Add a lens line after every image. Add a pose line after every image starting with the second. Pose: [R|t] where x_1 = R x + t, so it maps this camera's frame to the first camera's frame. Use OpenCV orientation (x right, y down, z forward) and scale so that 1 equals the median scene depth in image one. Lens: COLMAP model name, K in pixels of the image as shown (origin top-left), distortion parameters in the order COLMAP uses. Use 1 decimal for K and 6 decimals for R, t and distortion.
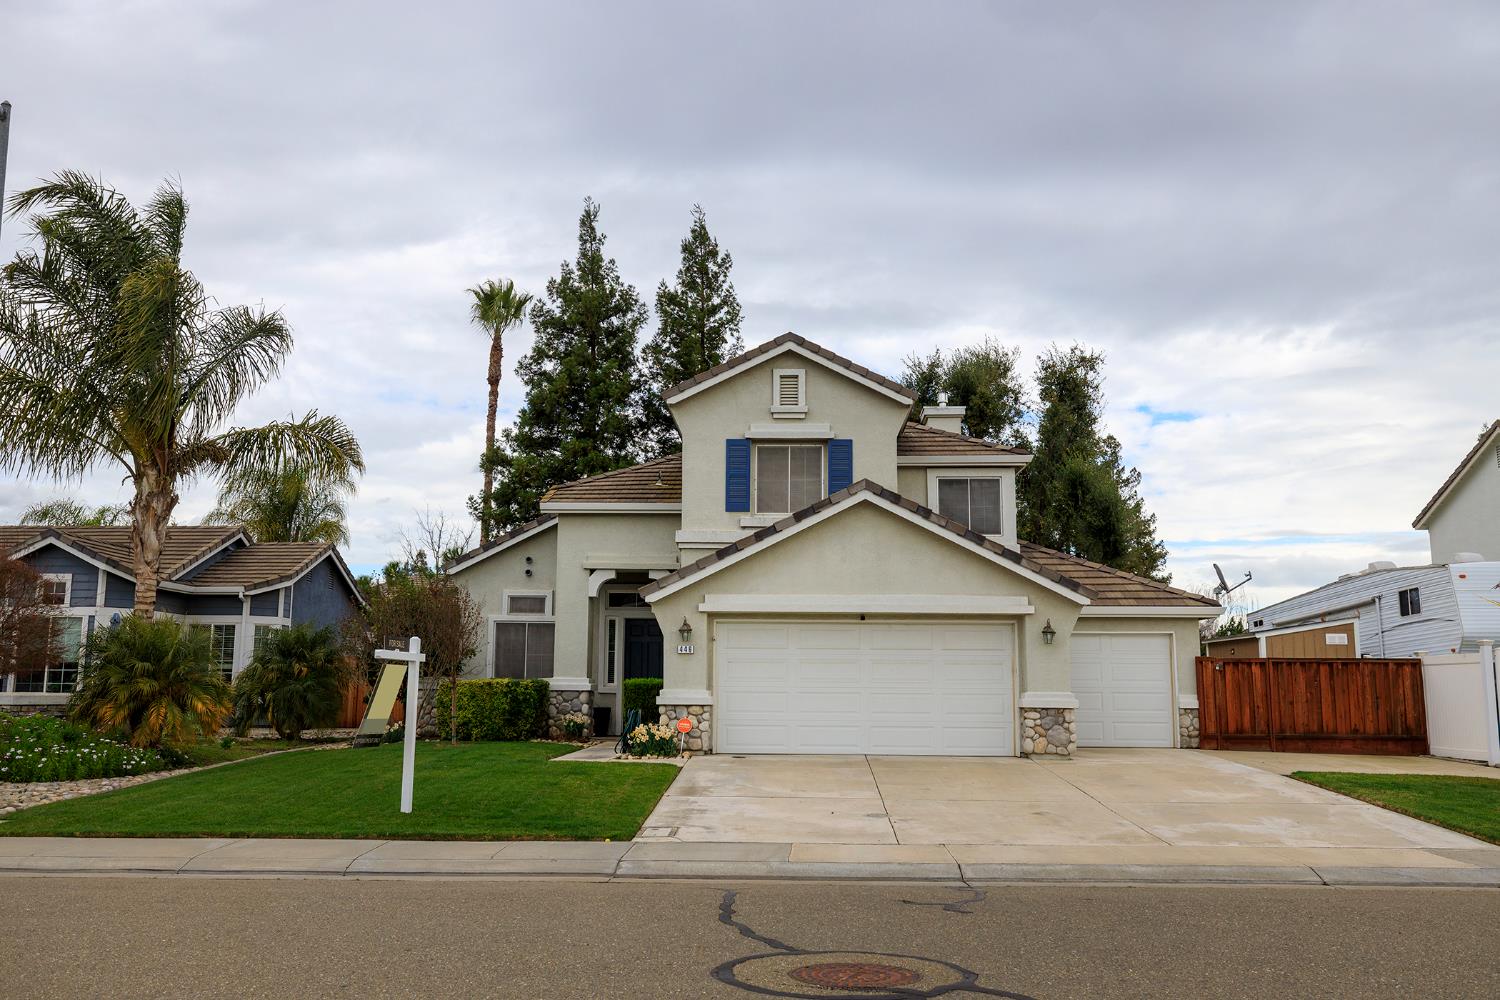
lens RADIAL K [[1290.5, 0, 754.6], [0, 1290.5, 499.9], [0, 0, 1]] dist [0.015953, -0.004004]
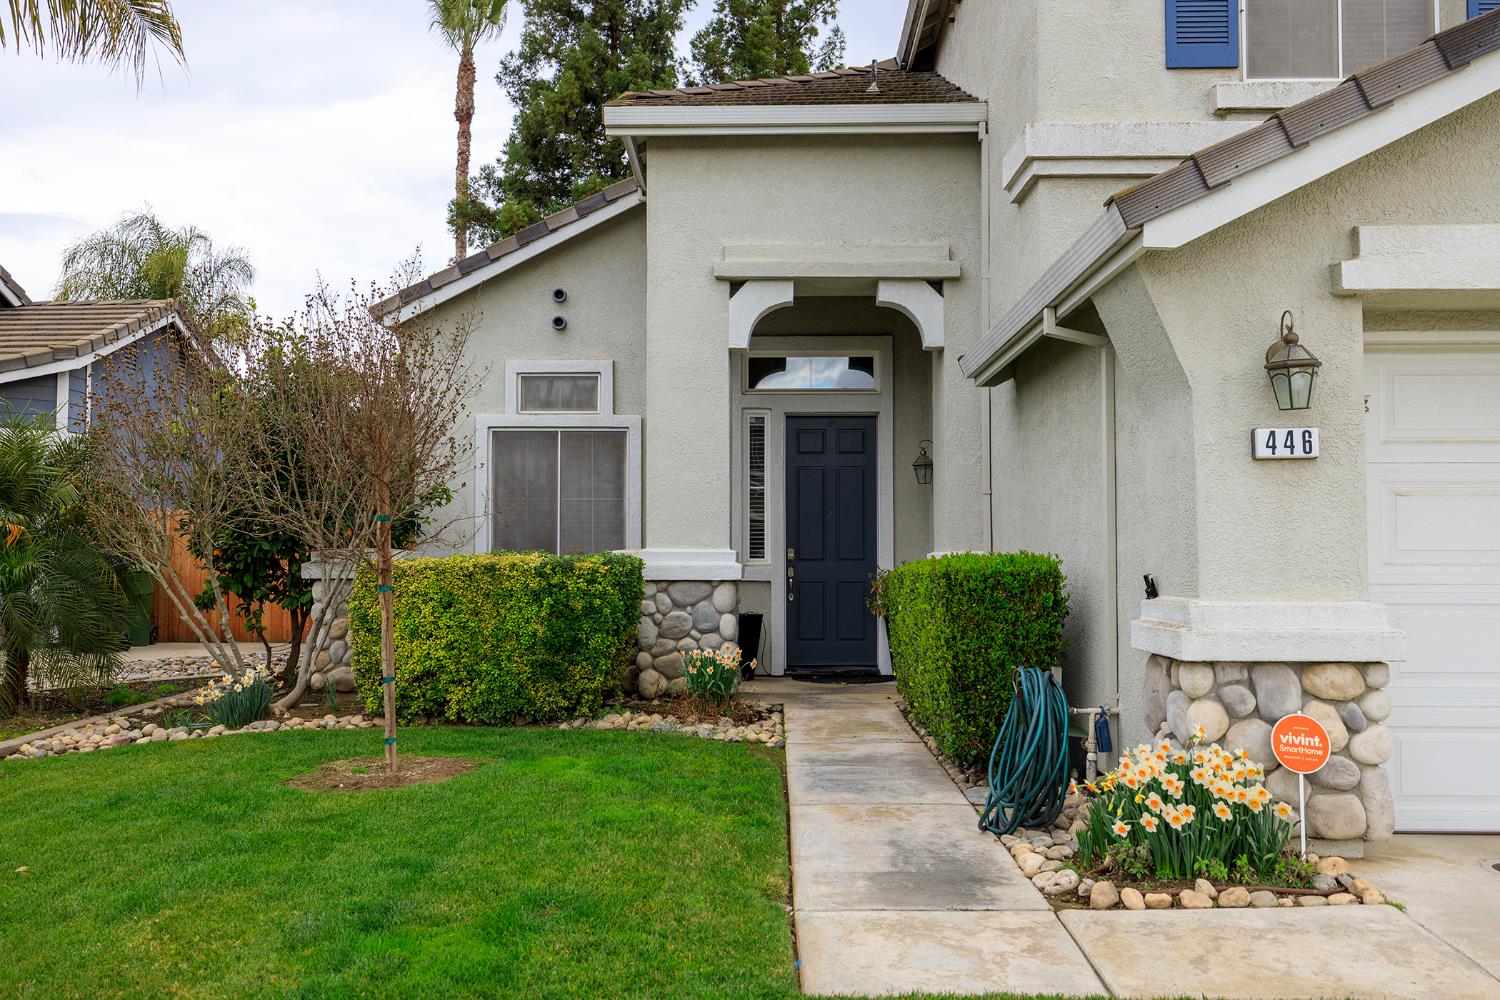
lens RADIAL K [[1290.5, 0, 745.6], [0, 1290.5, 501.0], [0, 0, 1]] dist [0.015953, -0.004004]
pose [[0.999868, -0.009357, 0.013320, -0.118544], [0.007848, 0.994000, 0.109100, 0.072084], [-0.014261, -0.108981, 0.993942, 0.547969]]
